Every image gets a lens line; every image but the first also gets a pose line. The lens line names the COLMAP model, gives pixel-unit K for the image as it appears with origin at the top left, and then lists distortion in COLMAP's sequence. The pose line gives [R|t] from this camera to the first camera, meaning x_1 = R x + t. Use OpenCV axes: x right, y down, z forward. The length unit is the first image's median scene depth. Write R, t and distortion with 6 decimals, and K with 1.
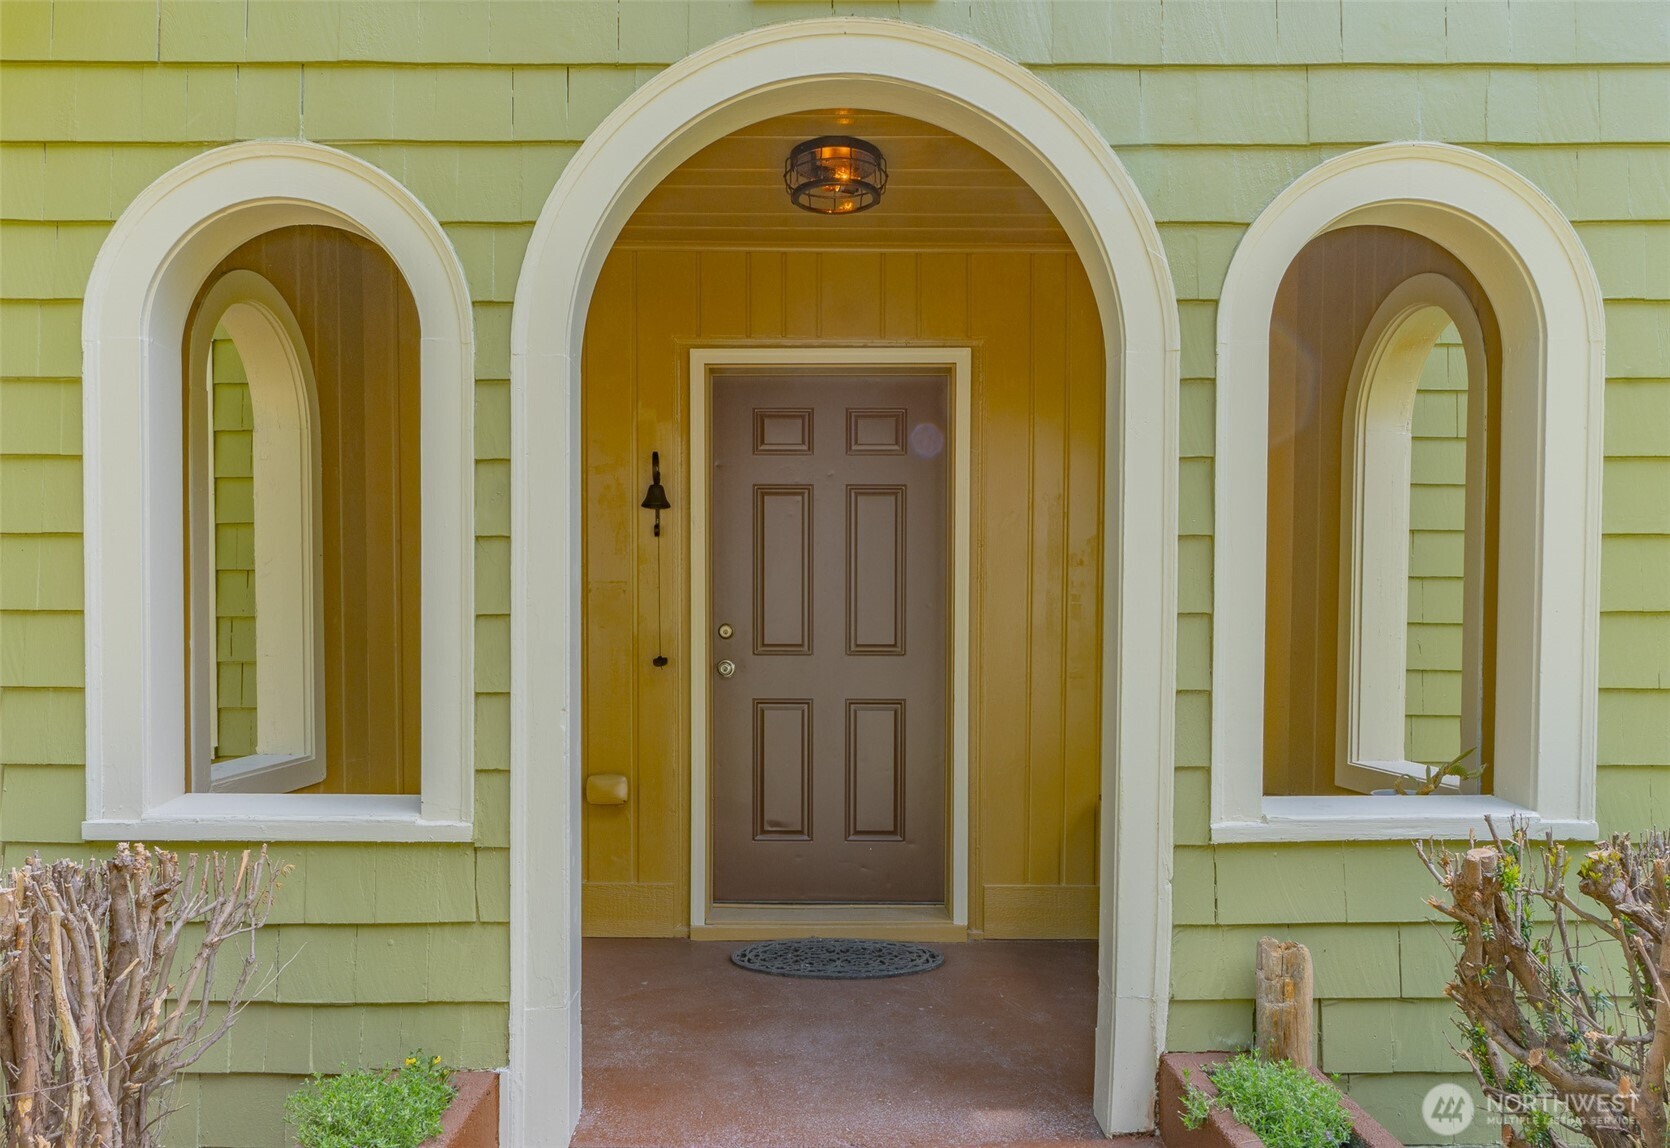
lens RADIAL K [[1244.4, 0, 760.4], [0, 1244.4, 633.8], [0, 0, 1]] dist [-0.011620, -0.004443]
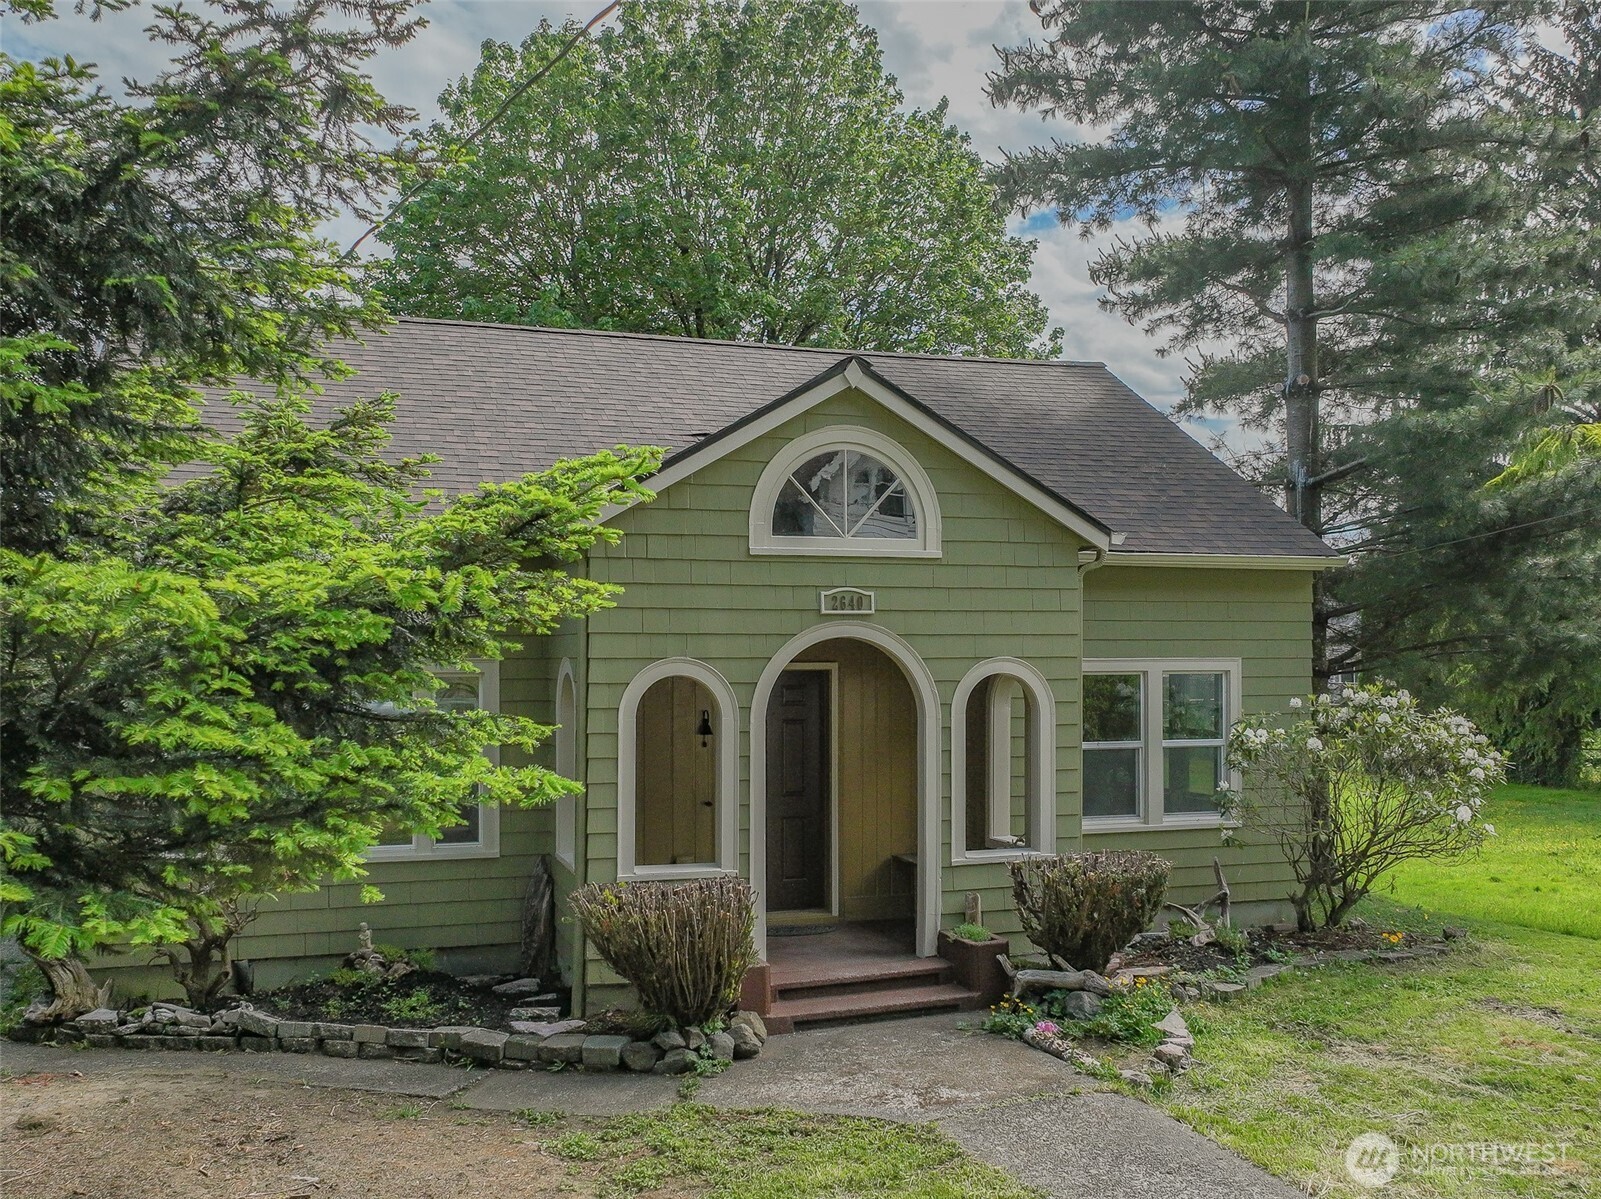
lens RADIAL K [[1474.5, 0, 800.5], [0, 1474.5, 599.5], [0, 0, 1]] dist [0.007943, -0.003829]
pose [[0.951842, 0.007399, 0.306499, -1.211956], [0.009877, 0.998450, -0.054779, -0.324319], [-0.306429, 0.055168, 0.950293, -2.612873]]
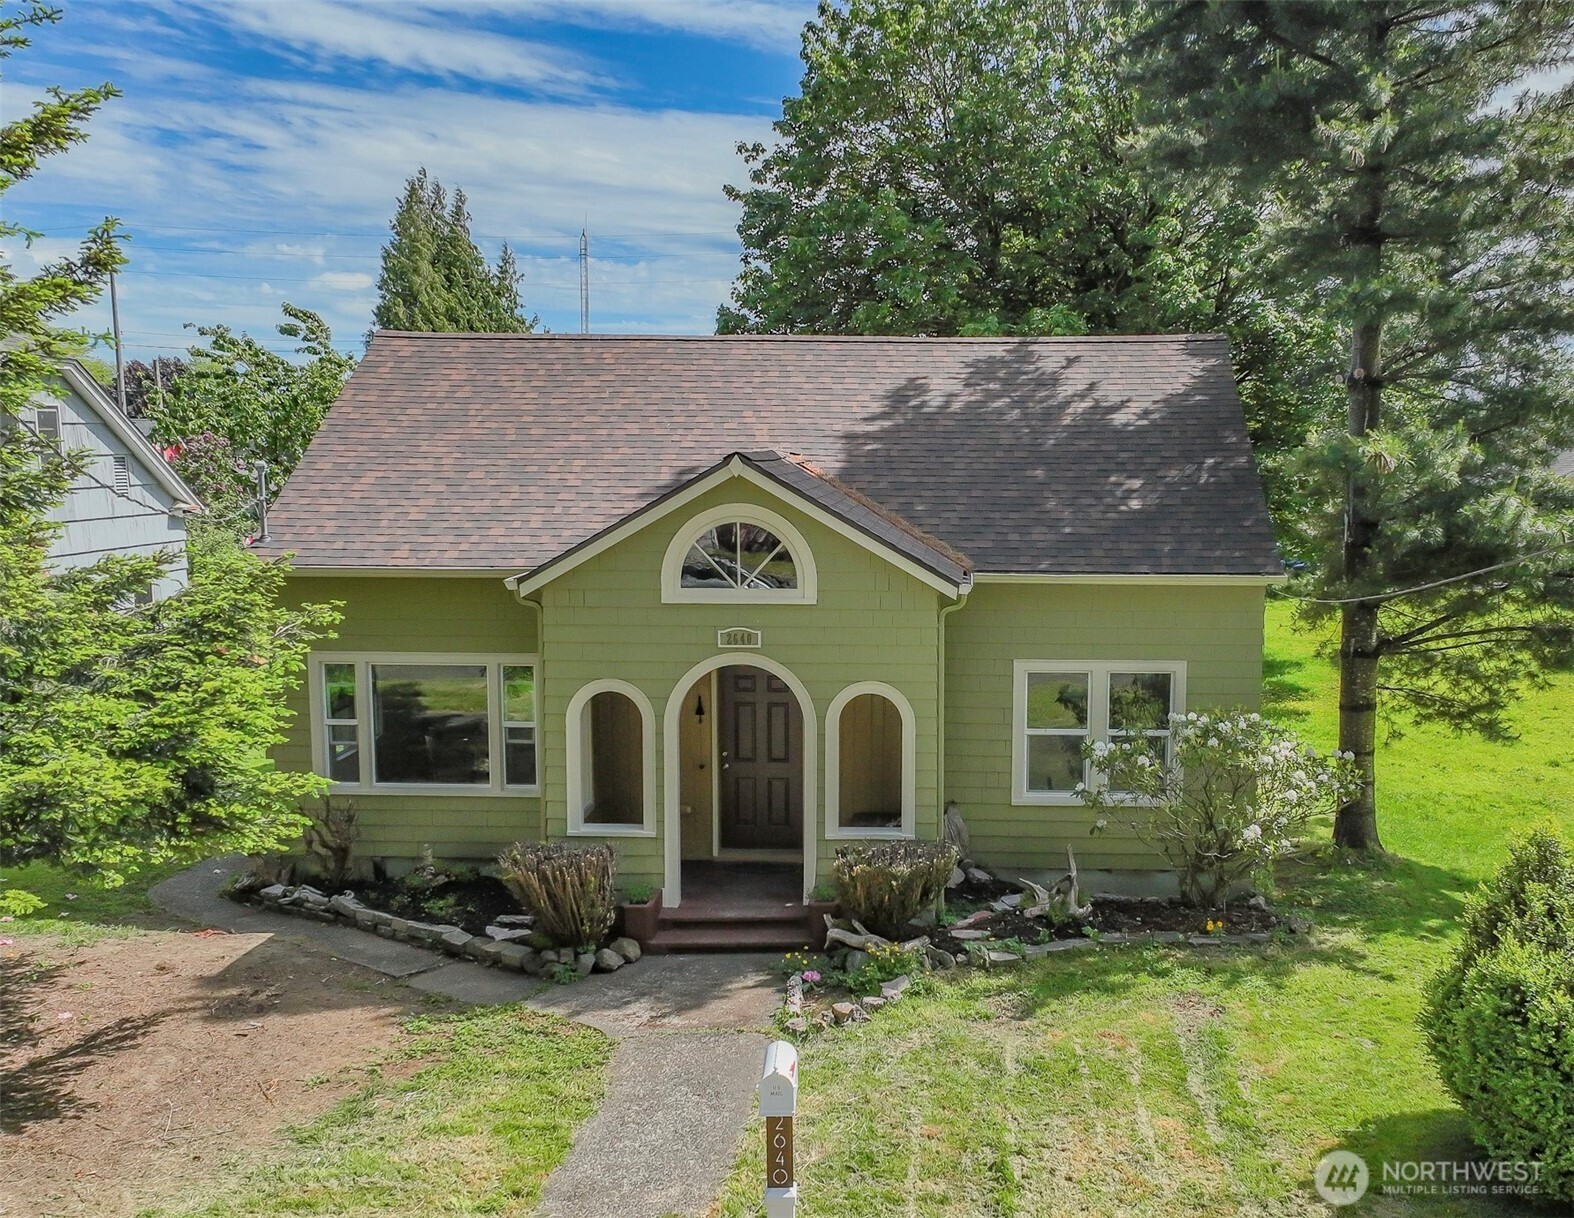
lens RADIAL K [[1488.9, 0, 787.0], [0, 1488.9, 609.0], [0, 0, 1]] dist [-0.003091, 0.000539]
pose [[0.999178, 0.004661, -0.040261, 0.426429], [-0.001844, 0.997565, 0.069721, -0.972753], [0.040488, -0.069589, 0.996754, -4.032965]]
